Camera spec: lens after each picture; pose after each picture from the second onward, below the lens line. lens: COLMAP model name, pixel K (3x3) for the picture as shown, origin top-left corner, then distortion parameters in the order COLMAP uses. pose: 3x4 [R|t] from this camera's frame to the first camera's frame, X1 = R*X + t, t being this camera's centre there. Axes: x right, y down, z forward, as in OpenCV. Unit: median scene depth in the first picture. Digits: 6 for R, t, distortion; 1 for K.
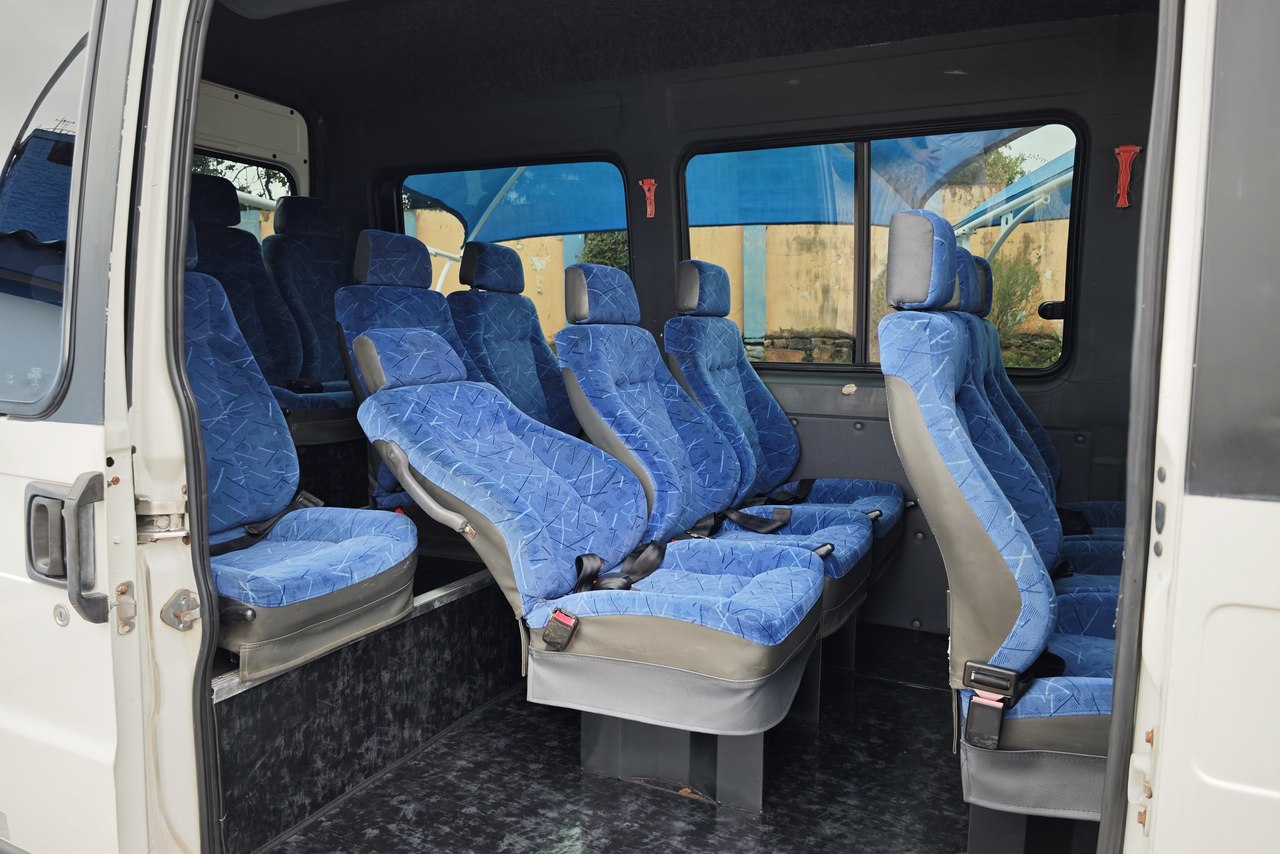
lens RADIAL K [[1008.5, 0, 637.2], [0, 1008.5, 430.6], [0, 0, 1]] dist [0.028142, -0.036175]
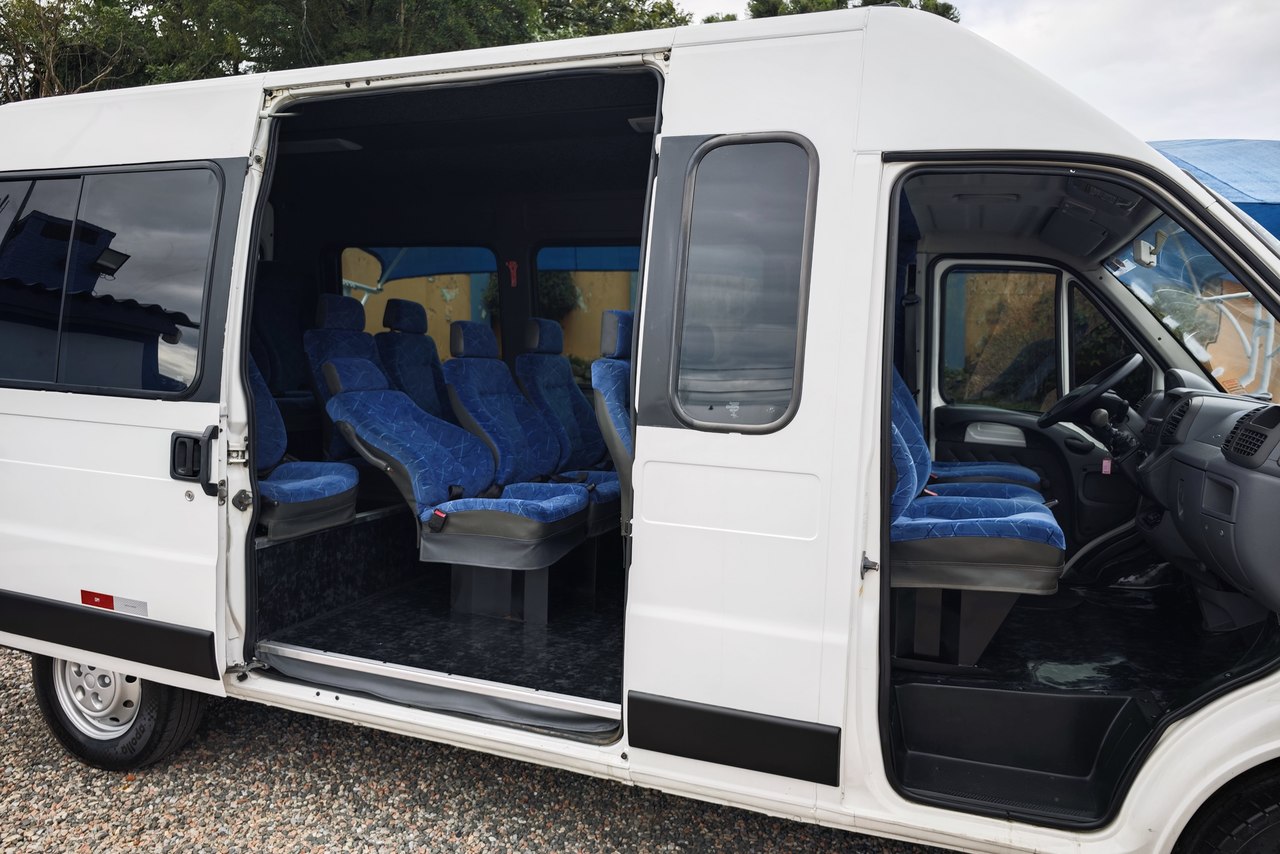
lens RADIAL K [[1008.5, 0, 644.6], [0, 1008.5, 427.3], [0, 0, 1]] dist [0.028142, -0.036175]
pose [[0.995670, 0.016019, 0.091572, 0.117168], [-0.013372, 0.999477, -0.029444, 0.064563], [-0.091996, 0.028092, 0.995363, -0.811922]]
